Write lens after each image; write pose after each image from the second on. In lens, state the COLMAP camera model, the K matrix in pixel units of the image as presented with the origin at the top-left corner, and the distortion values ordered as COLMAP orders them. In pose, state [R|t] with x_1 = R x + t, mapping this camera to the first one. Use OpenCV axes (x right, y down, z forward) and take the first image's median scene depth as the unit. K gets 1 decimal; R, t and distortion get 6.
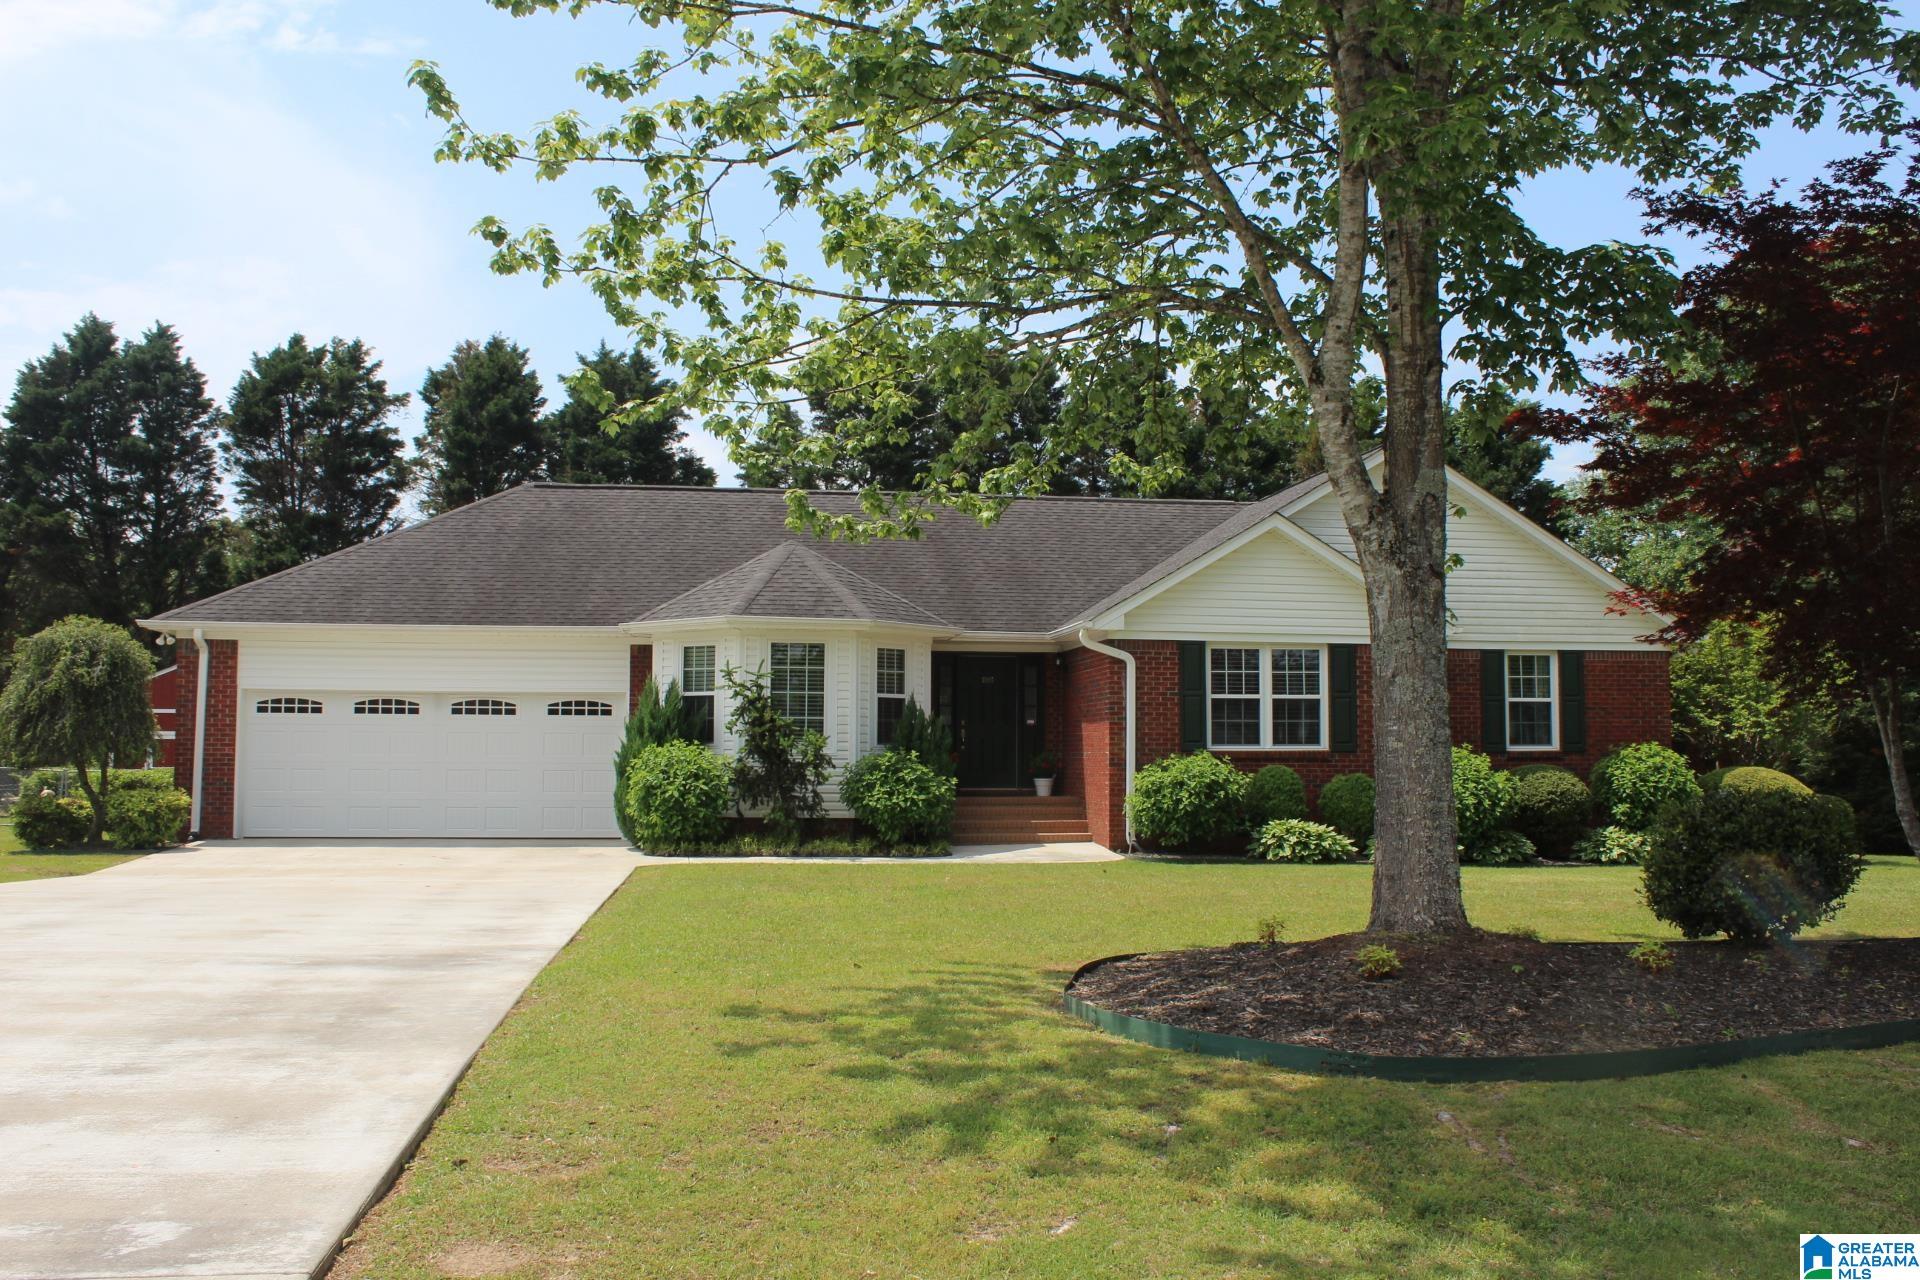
lens RADIAL K [[1121.8, 0, 960.0], [0, 1121.8, 640.0], [0, 0, 1]] dist [-0.063206, 0.023258]
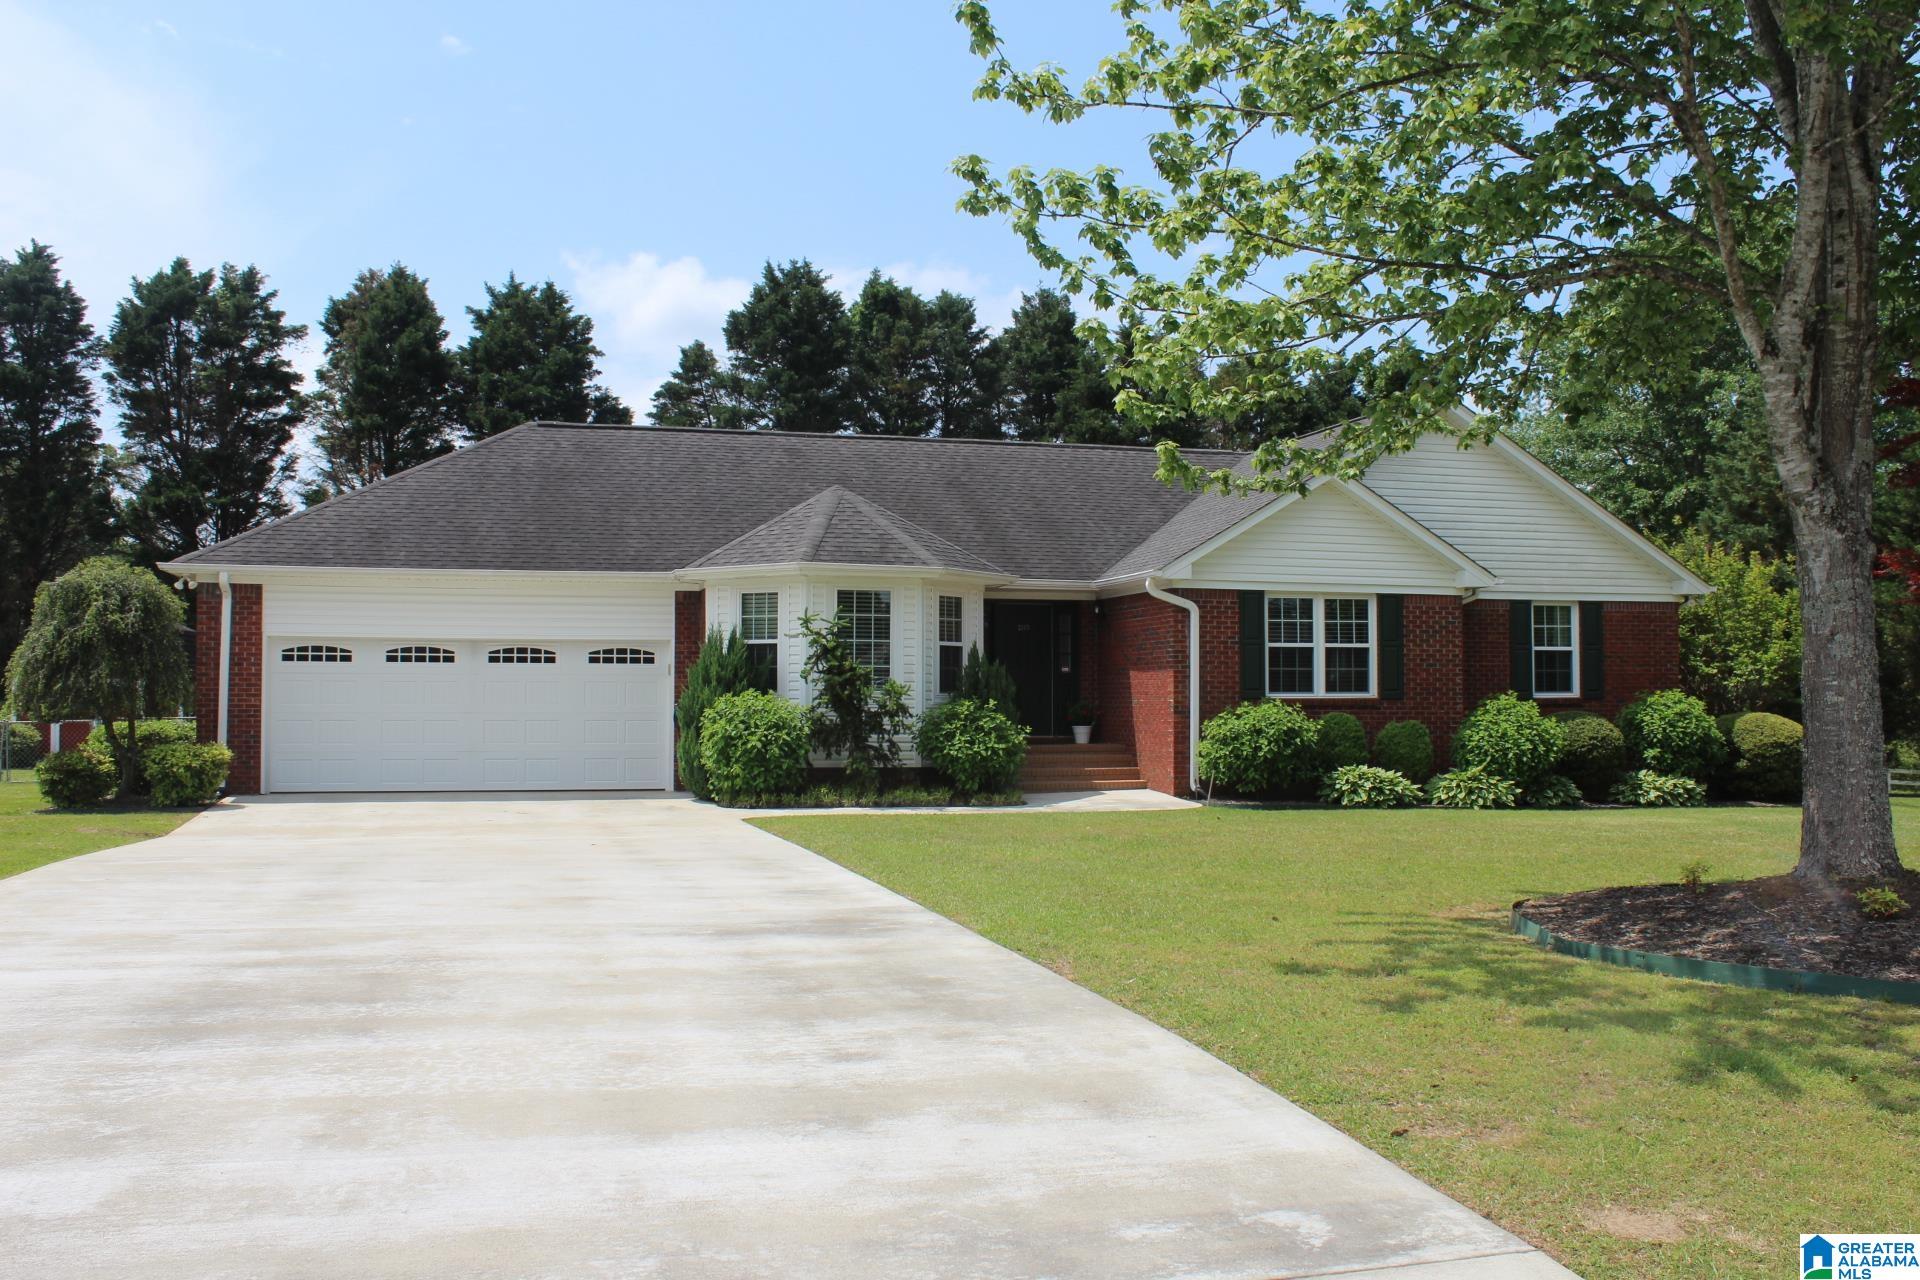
lens RADIAL K [[1129.4, 0, 915.2], [0, 1129.4, 605.5], [0, 0, 1]] dist [-0.064519, 0.025341]
pose [[0.997438, 0.003910, 0.071428, -0.170086], [-0.005282, 0.999805, 0.019030, -0.003098], [-0.071340, -0.019359, 0.997264, 0.007227]]
